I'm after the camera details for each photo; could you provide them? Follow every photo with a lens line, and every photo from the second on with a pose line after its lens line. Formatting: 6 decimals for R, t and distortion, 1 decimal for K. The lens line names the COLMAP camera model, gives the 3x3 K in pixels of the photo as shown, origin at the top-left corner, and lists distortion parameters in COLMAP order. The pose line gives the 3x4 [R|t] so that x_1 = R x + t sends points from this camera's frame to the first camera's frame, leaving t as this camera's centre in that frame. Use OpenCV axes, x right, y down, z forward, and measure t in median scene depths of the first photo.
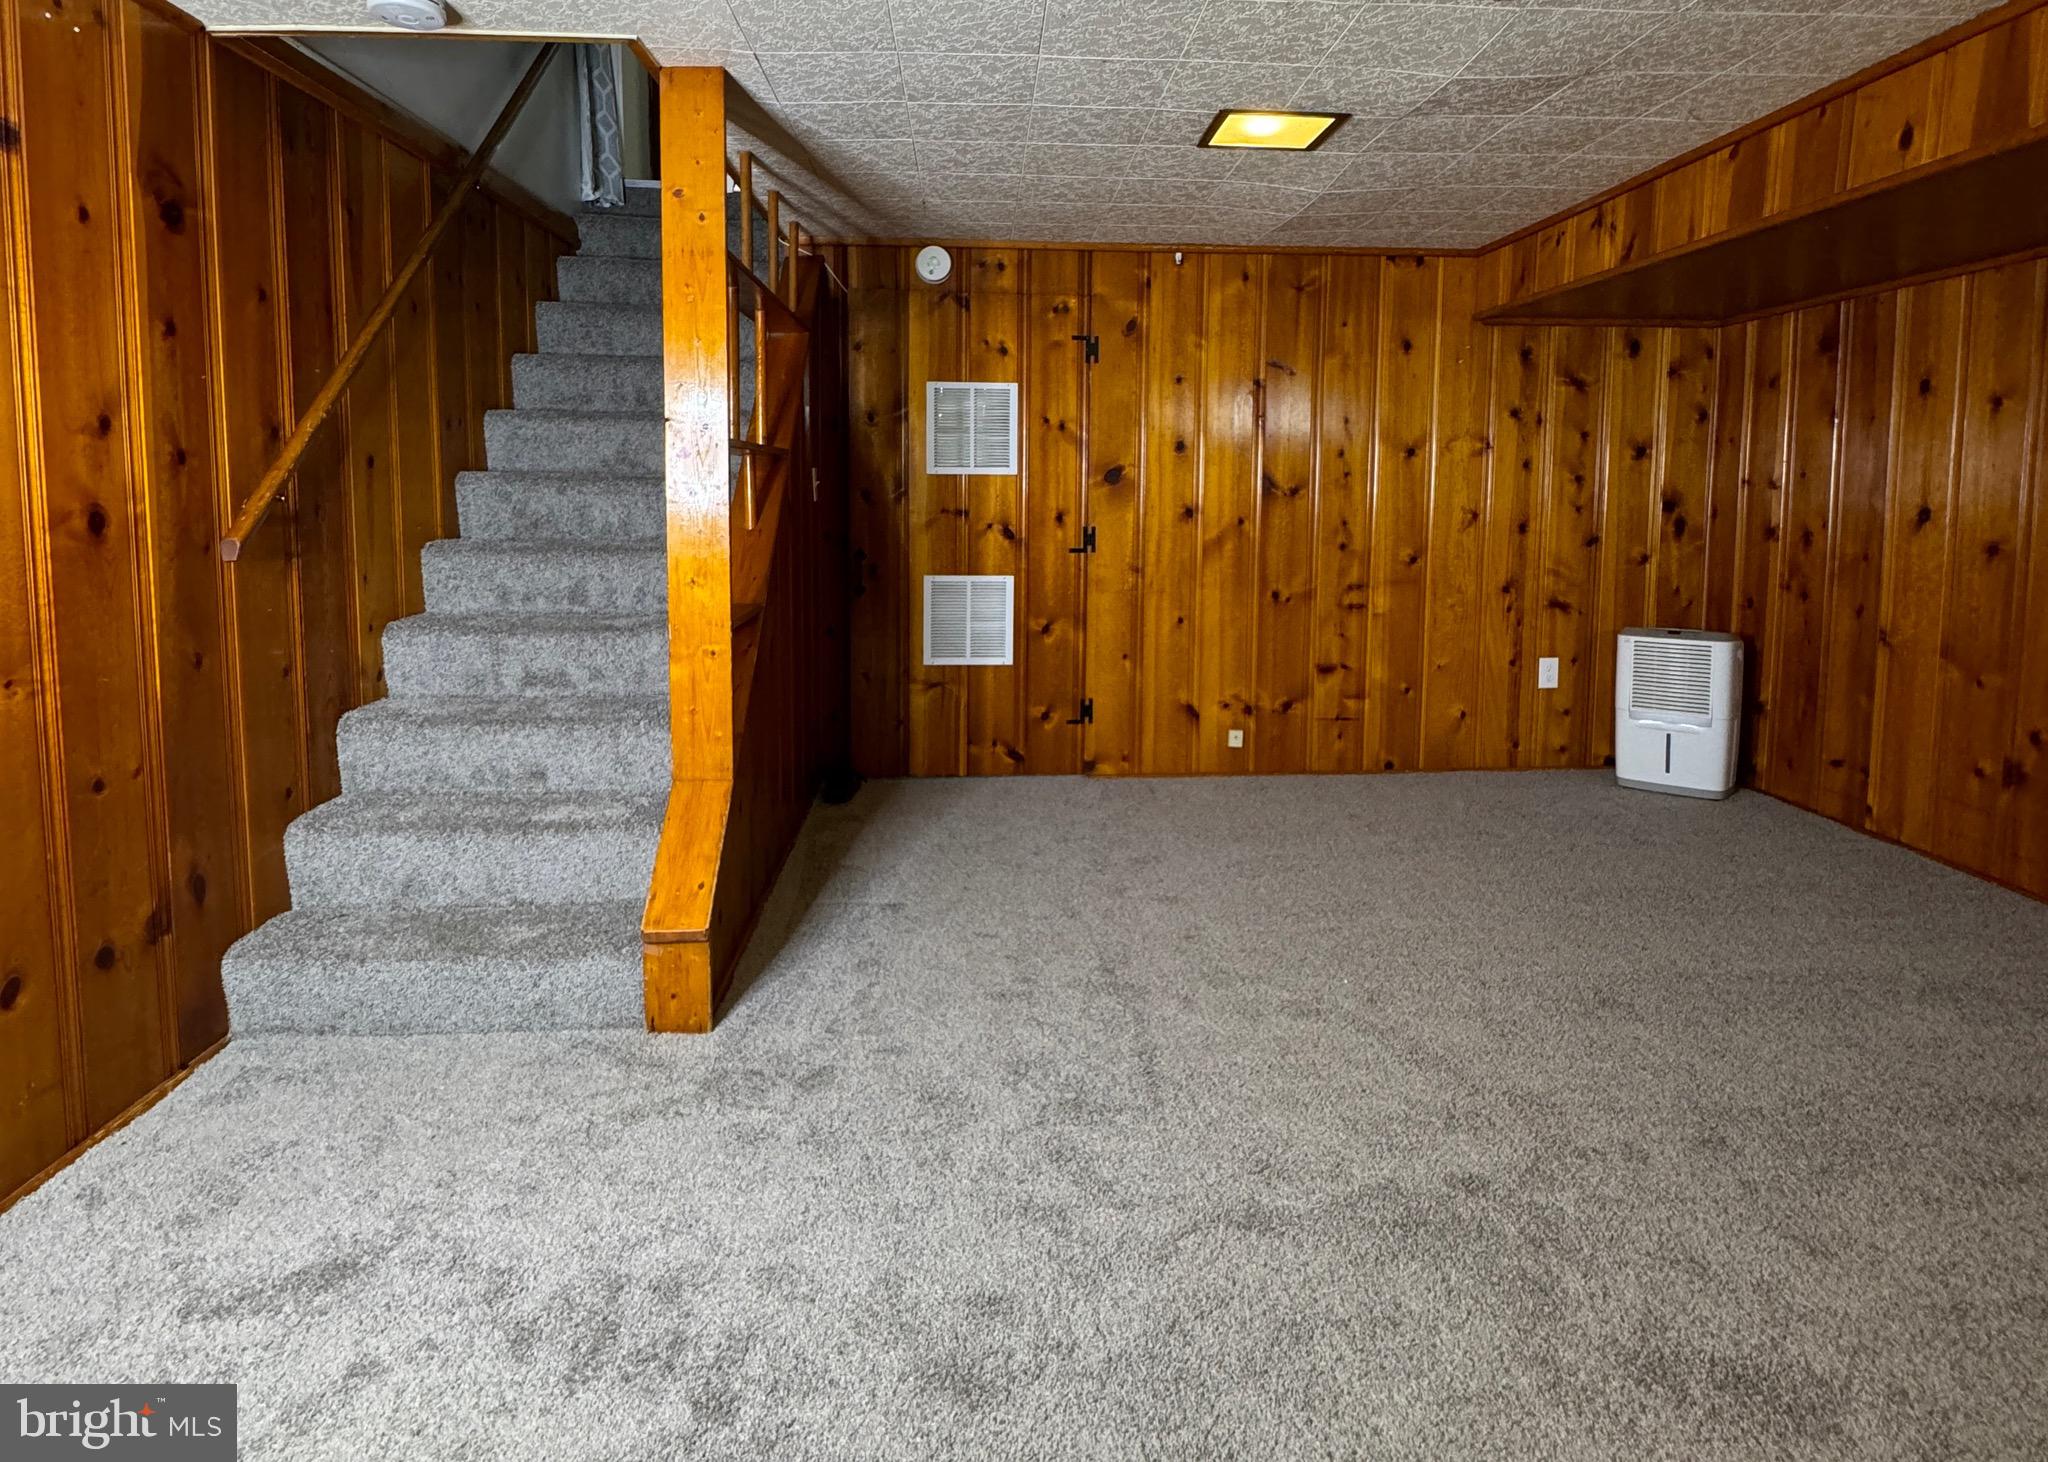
lens RADIAL K [[1100.9, 0, 1021.9], [0, 1100.9, 567.7], [0, 0, 1]] dist [-0.000430, 0.000562]
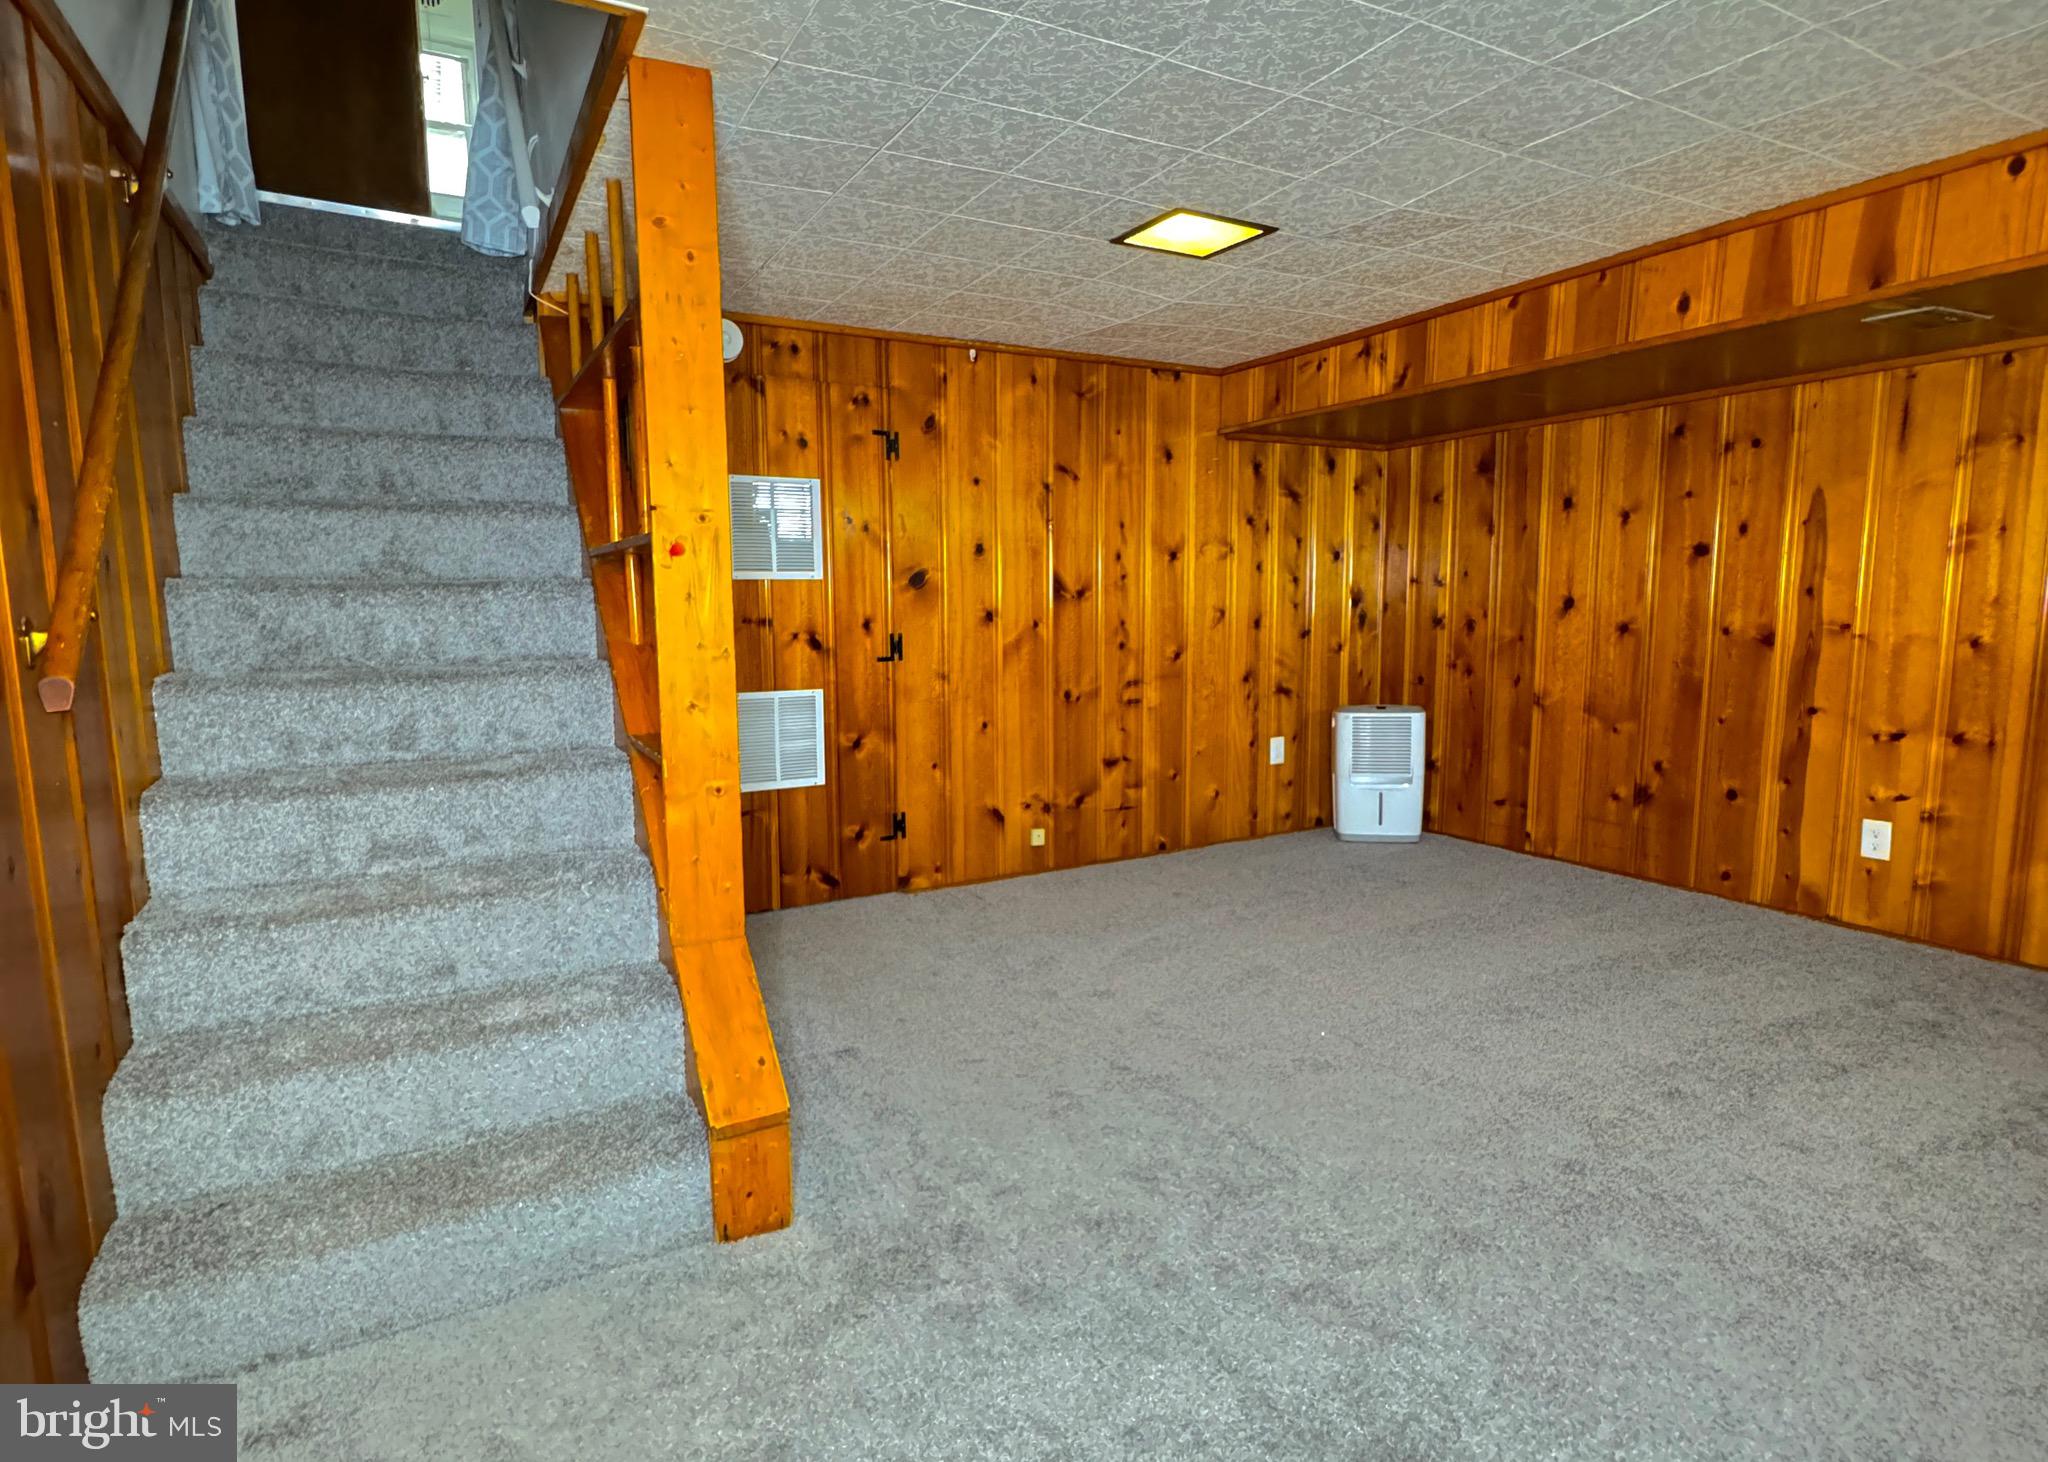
lens RADIAL K [[1103.0, 0, 1024.2], [0, 1103.0, 735.8], [0, 0, 1]] dist [-0.003248, 0.000167]
pose [[0.898951, -0.069408, 0.432515, -0.265659], [0.047582, 0.996997, 0.061100, -0.002129], [-0.435457, -0.034346, 0.899554, 0.090036]]
